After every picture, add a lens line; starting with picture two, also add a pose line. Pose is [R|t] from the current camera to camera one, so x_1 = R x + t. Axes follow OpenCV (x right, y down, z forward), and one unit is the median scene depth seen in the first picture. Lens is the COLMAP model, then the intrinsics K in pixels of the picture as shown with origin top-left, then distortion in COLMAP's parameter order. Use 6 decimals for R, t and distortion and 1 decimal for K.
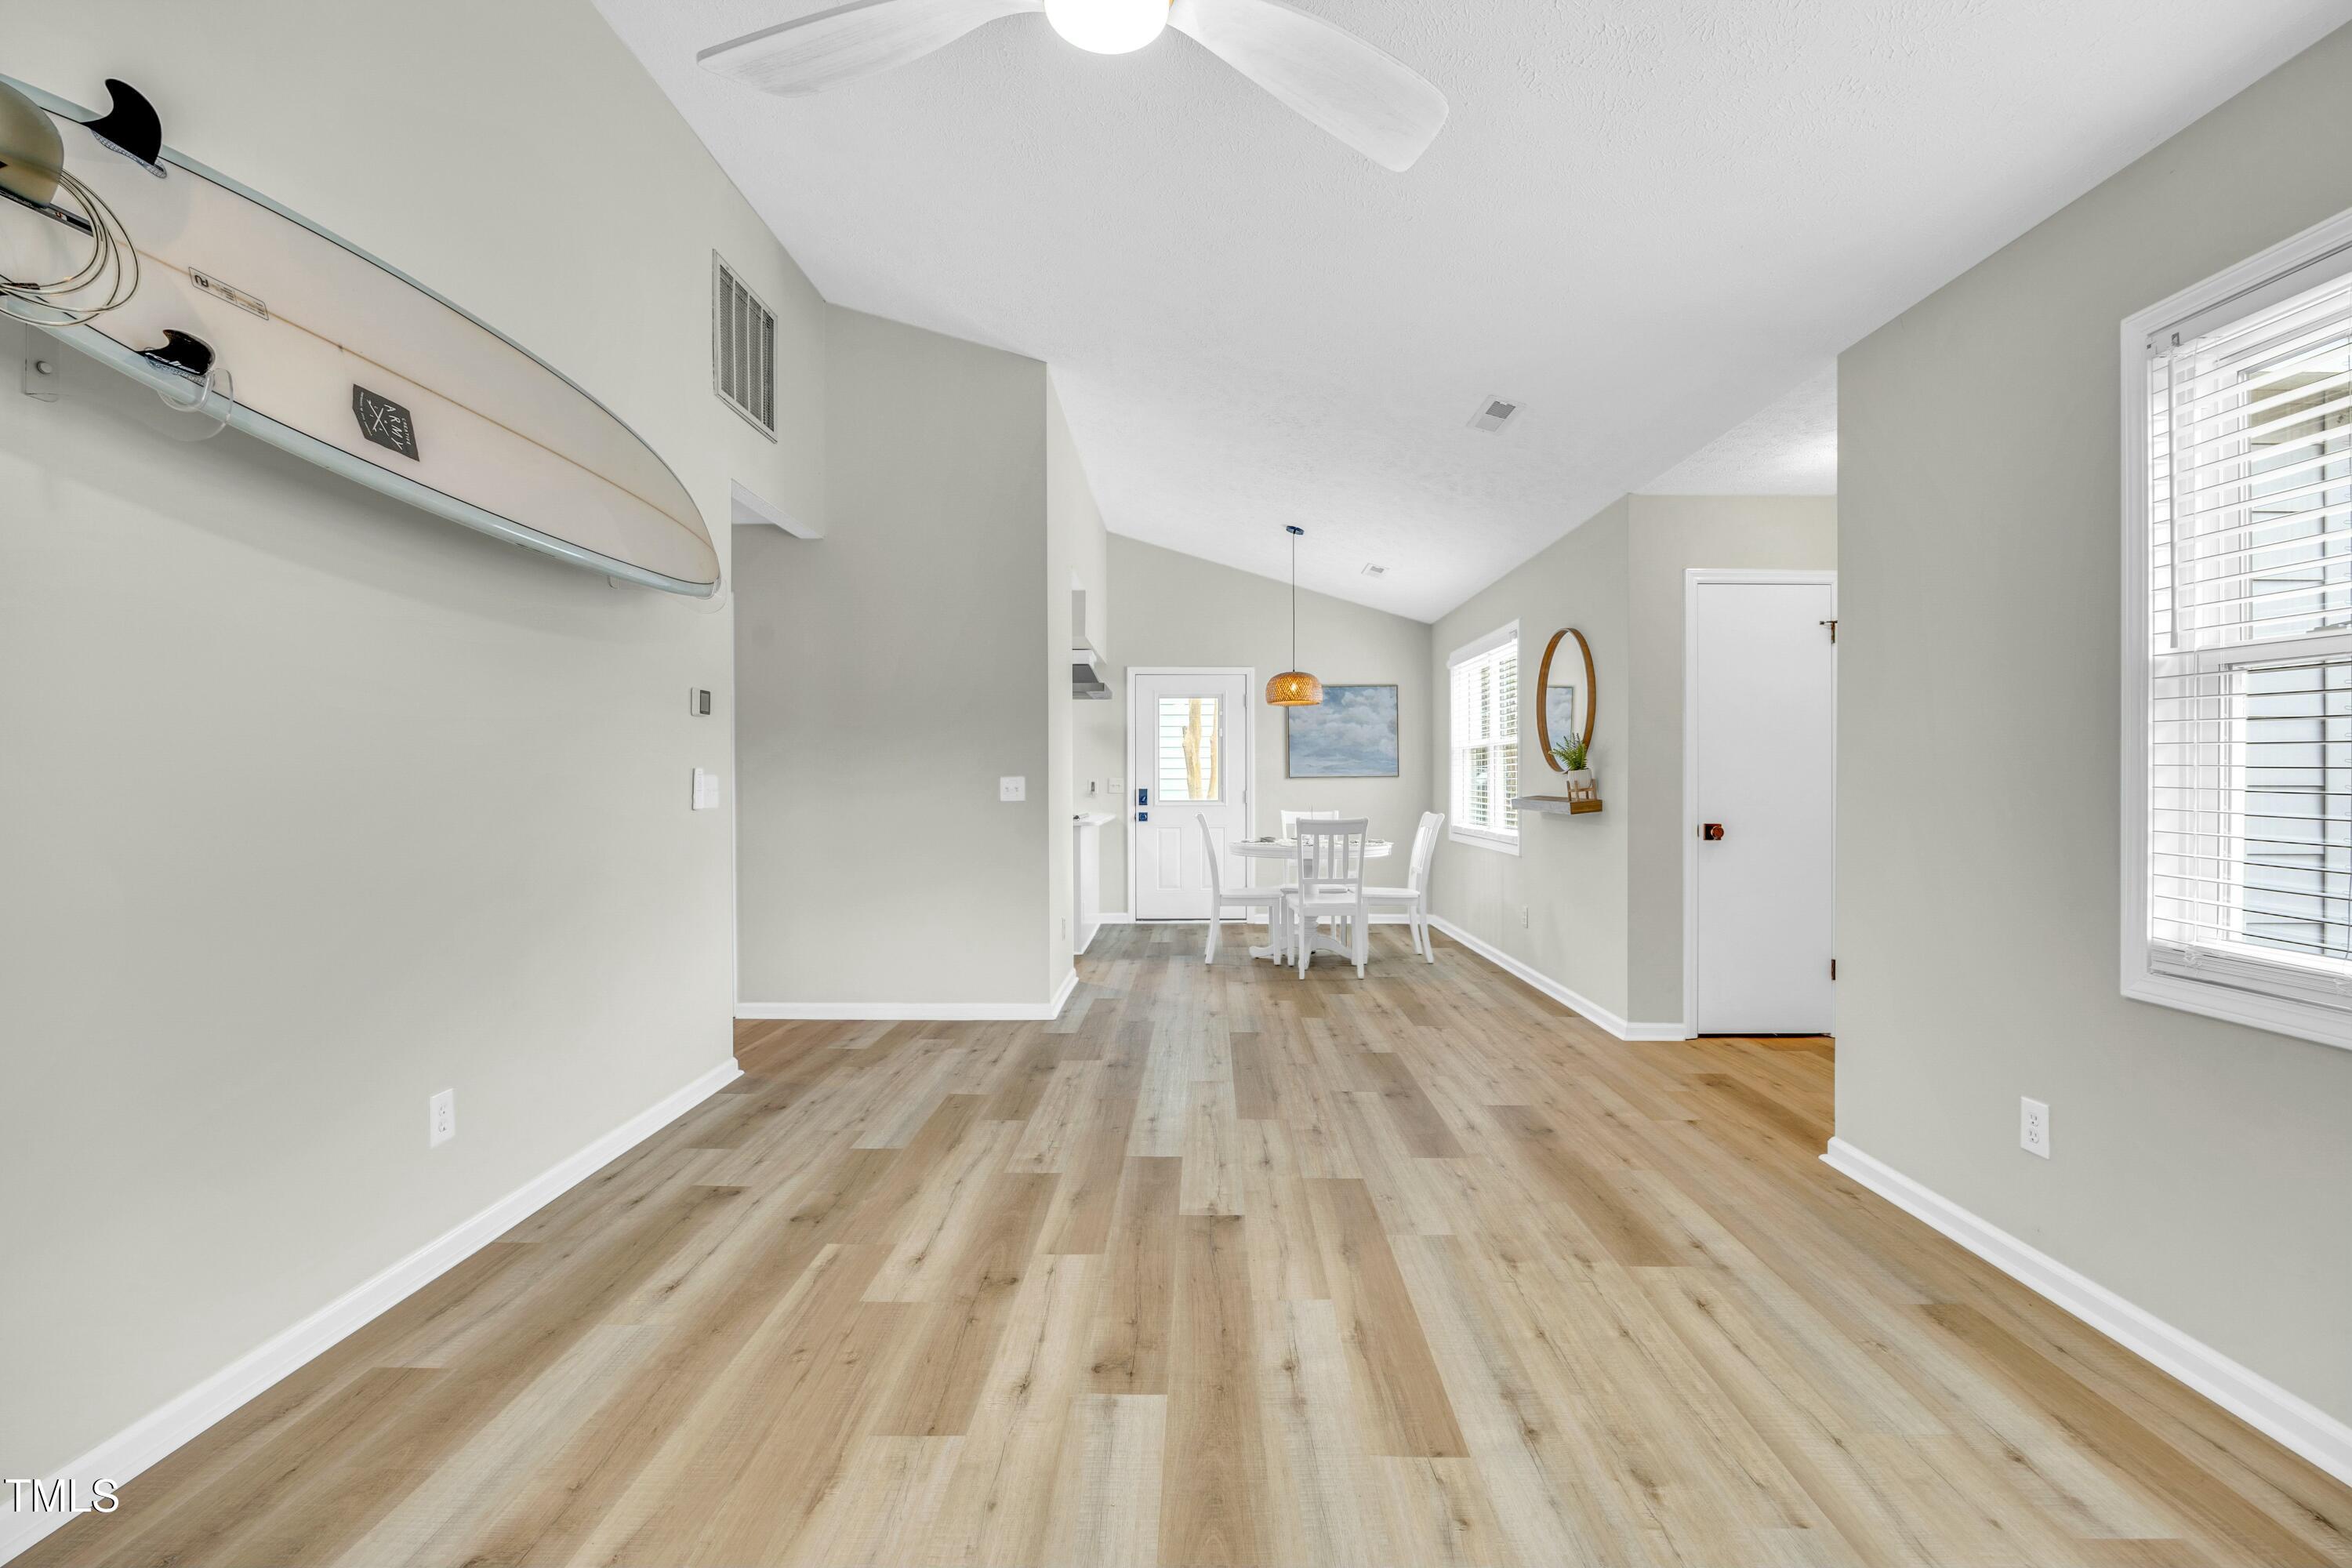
lens RADIAL K [[1024.9, 0, 1189.5], [0, 1024.9, 786.6], [0, 0, 1]] dist [-0.019443, 0.001672]
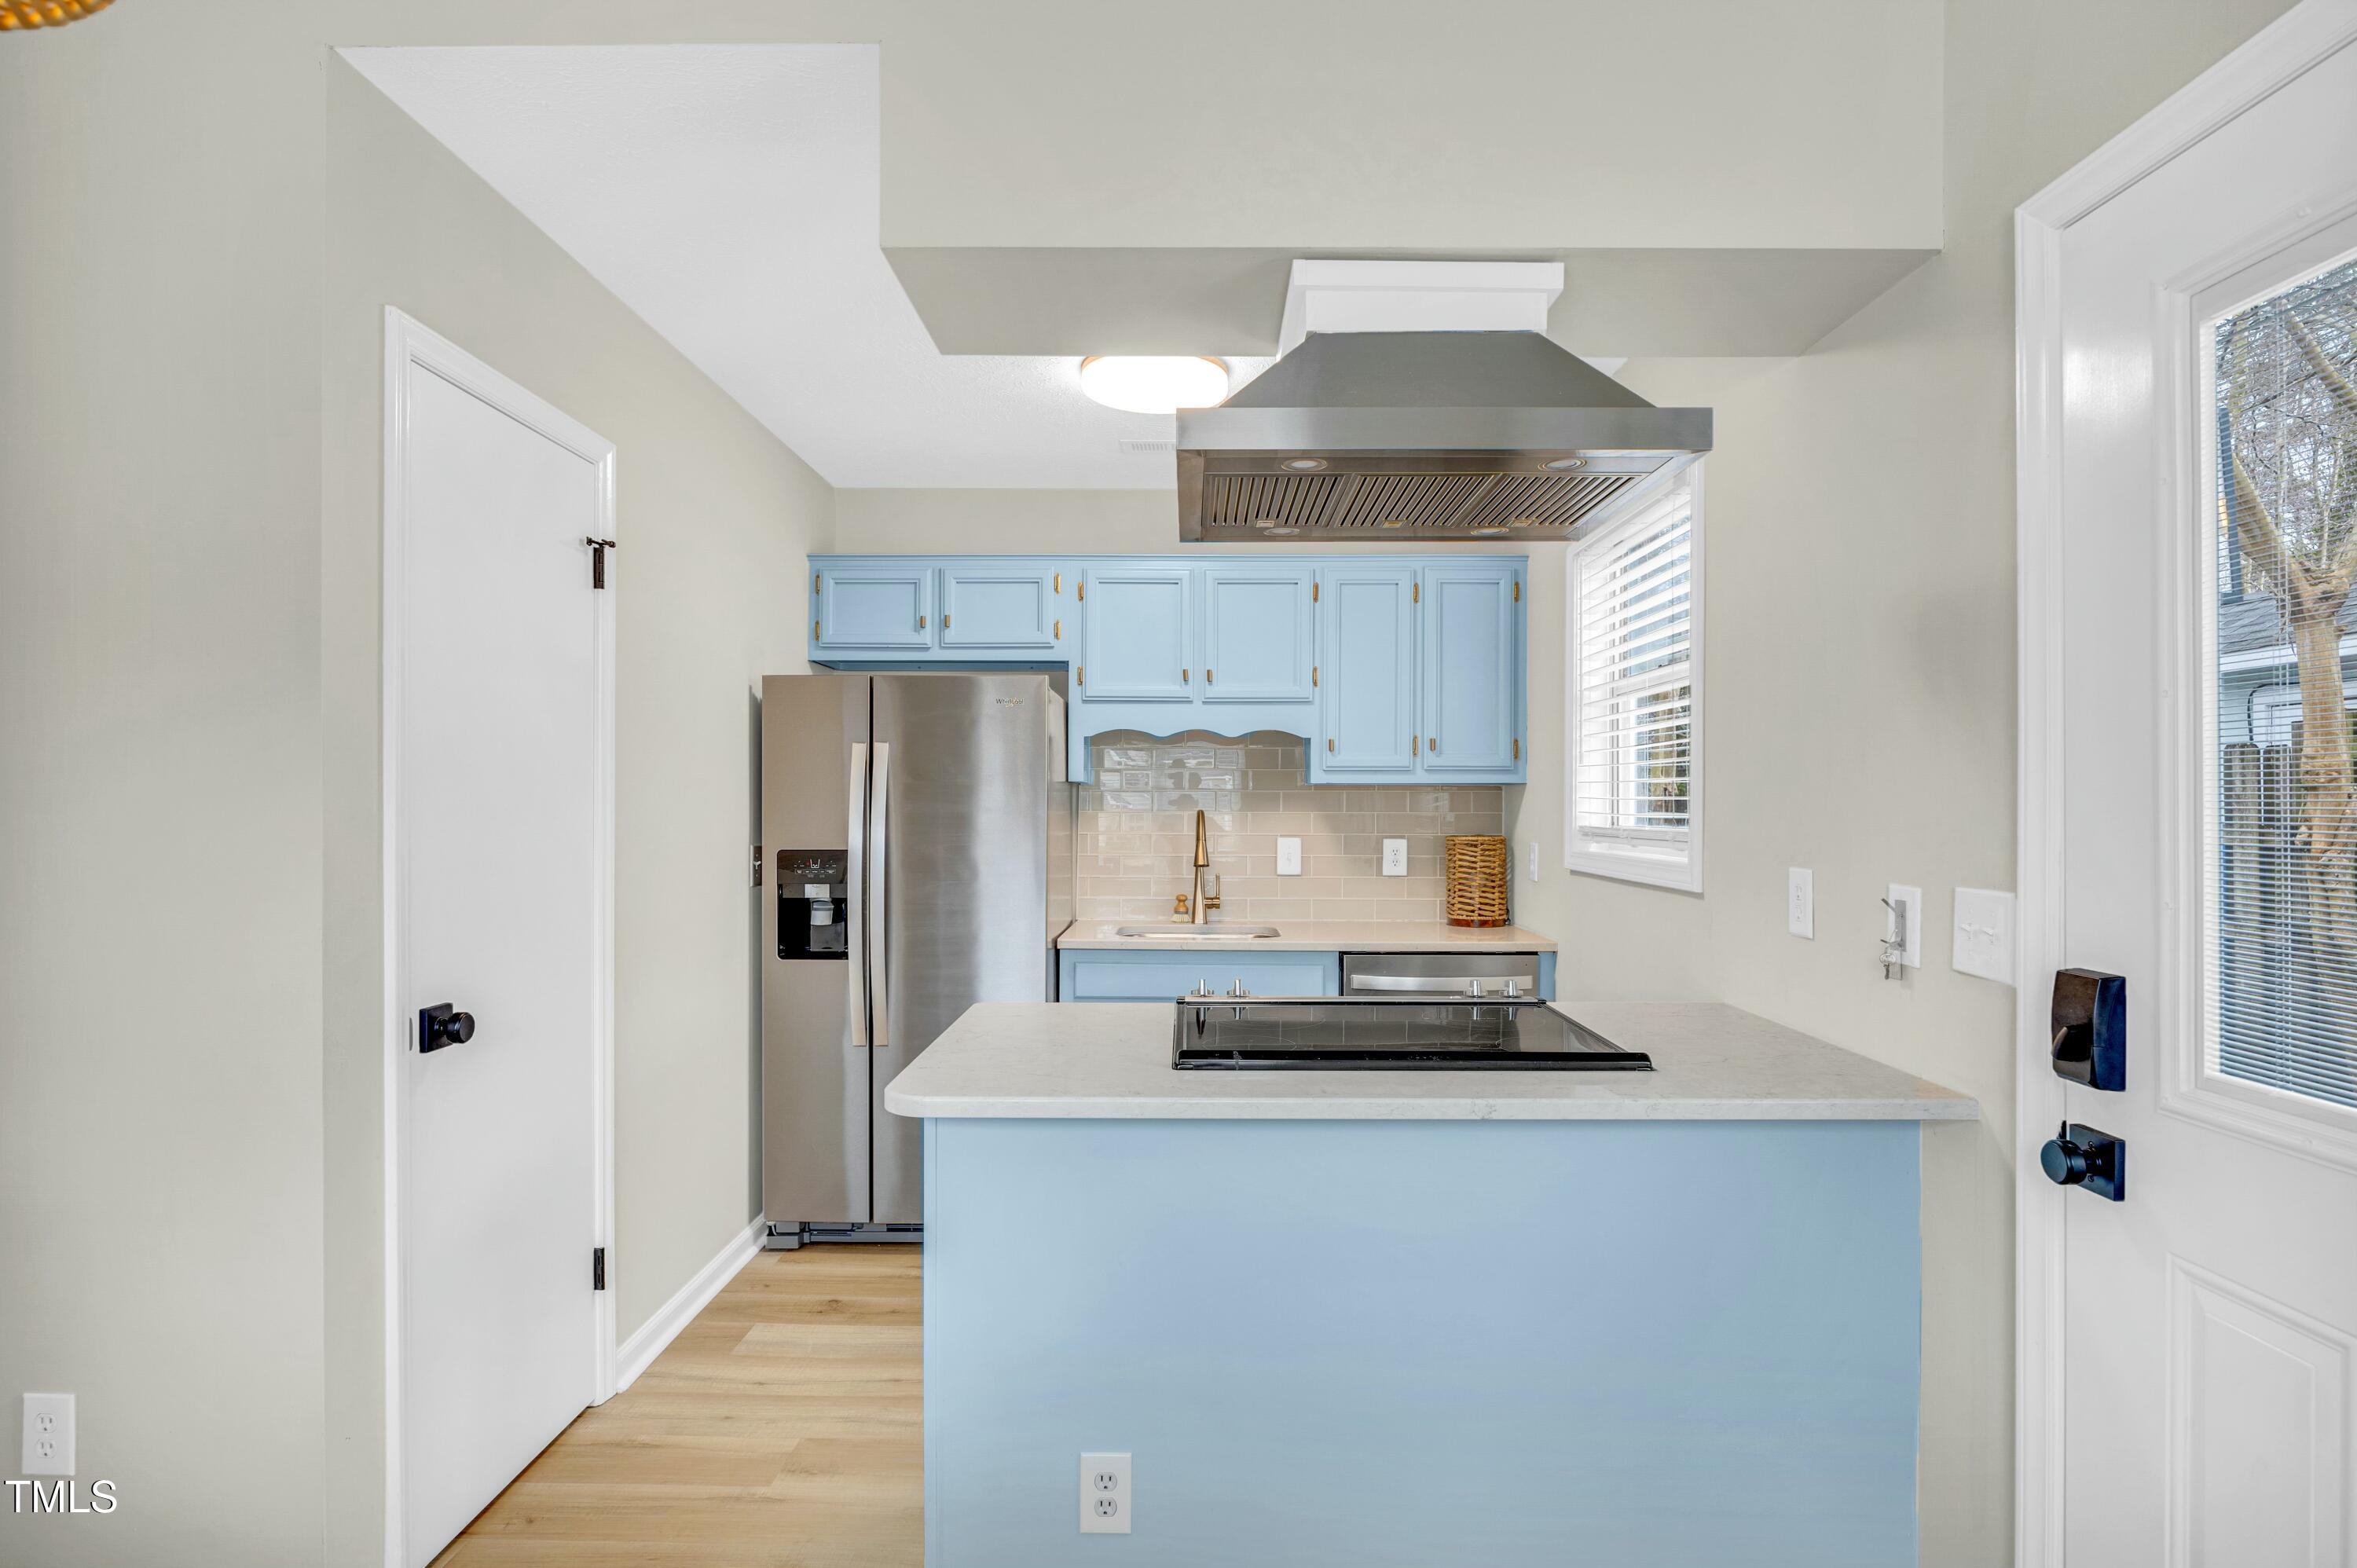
lens RADIAL K [[1190.7, 0, 1180.9], [0, 1190.7, 807.4], [0, 0, 1]] dist [-0.009610, -0.000010]
pose [[-0.005838, 0.005594, -0.999967, 0.341883], [-0.006090, 0.999966, 0.005629, -0.060014], [0.999964, 0.006122, -0.005804, 2.329633]]
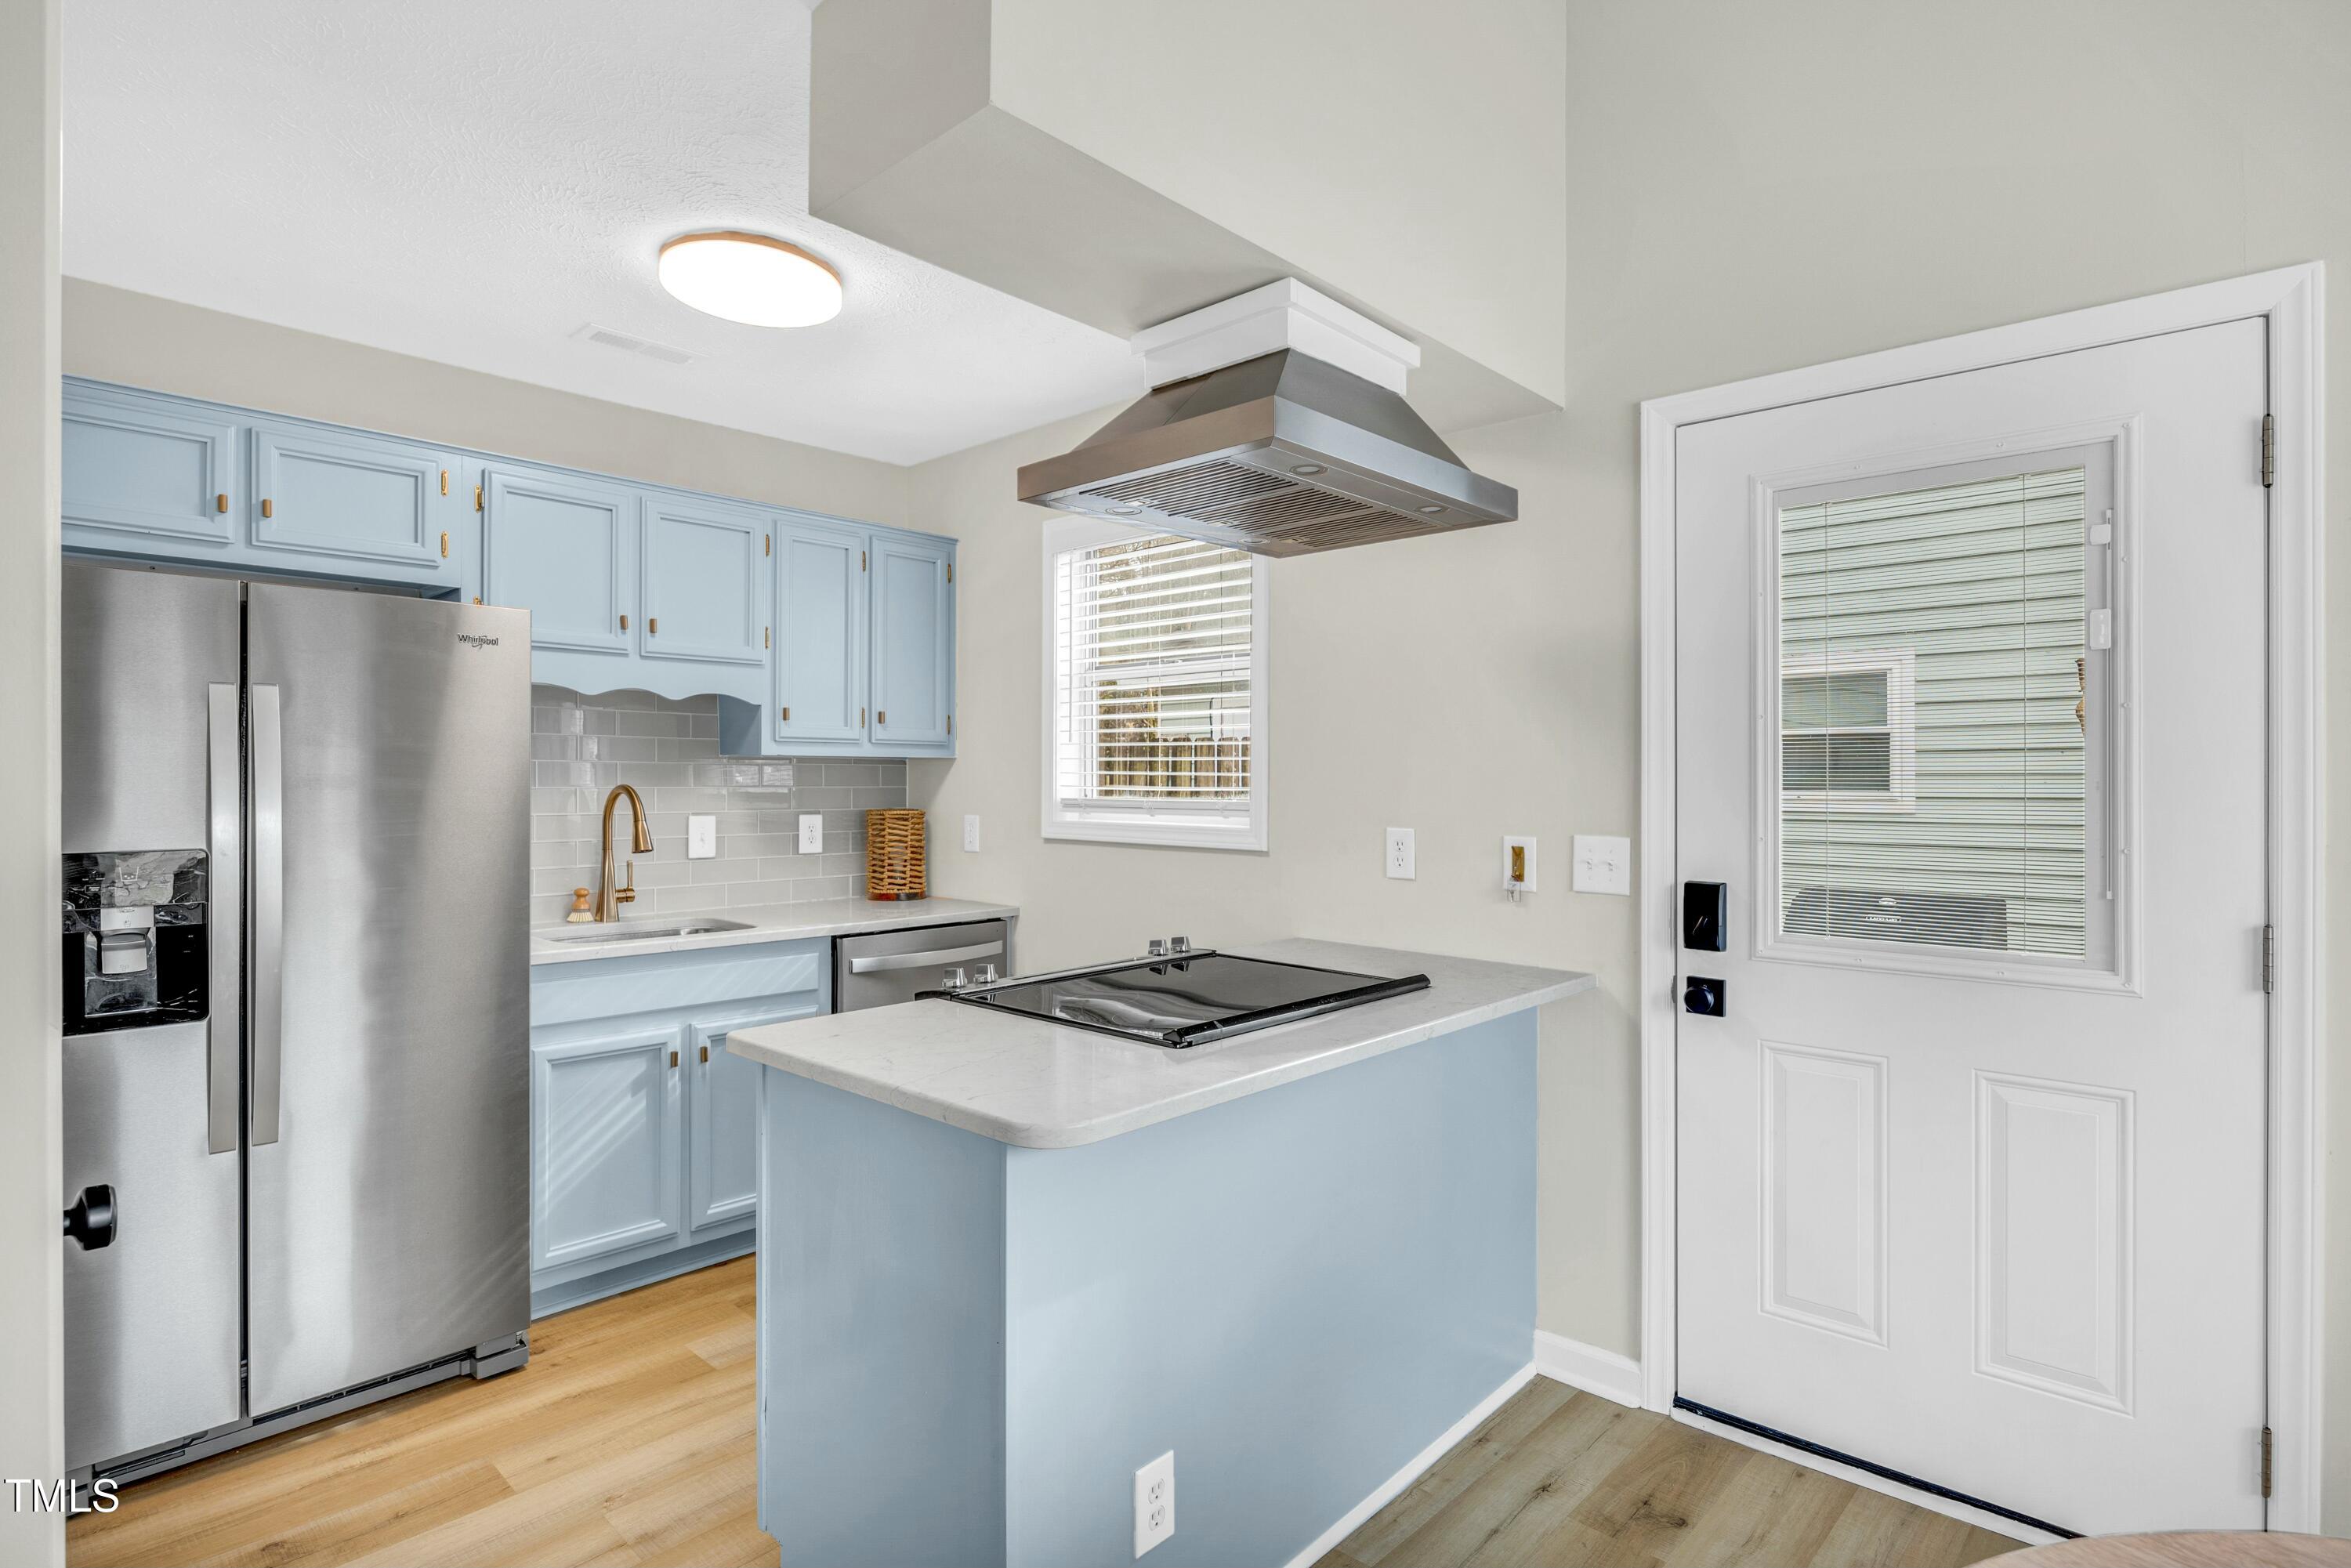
lens RADIAL K [[1178.6, 0, 1185.5], [0, 1178.6, 777.9], [0, 0, 1]] dist [-0.009770, 0.000150]
pose [[0.738187, 0.004147, -0.674583, 0.142294], [-0.007855, 0.999966, -0.002448, -0.057651], [0.674550, 0.007106, 0.738195, 1.898219]]
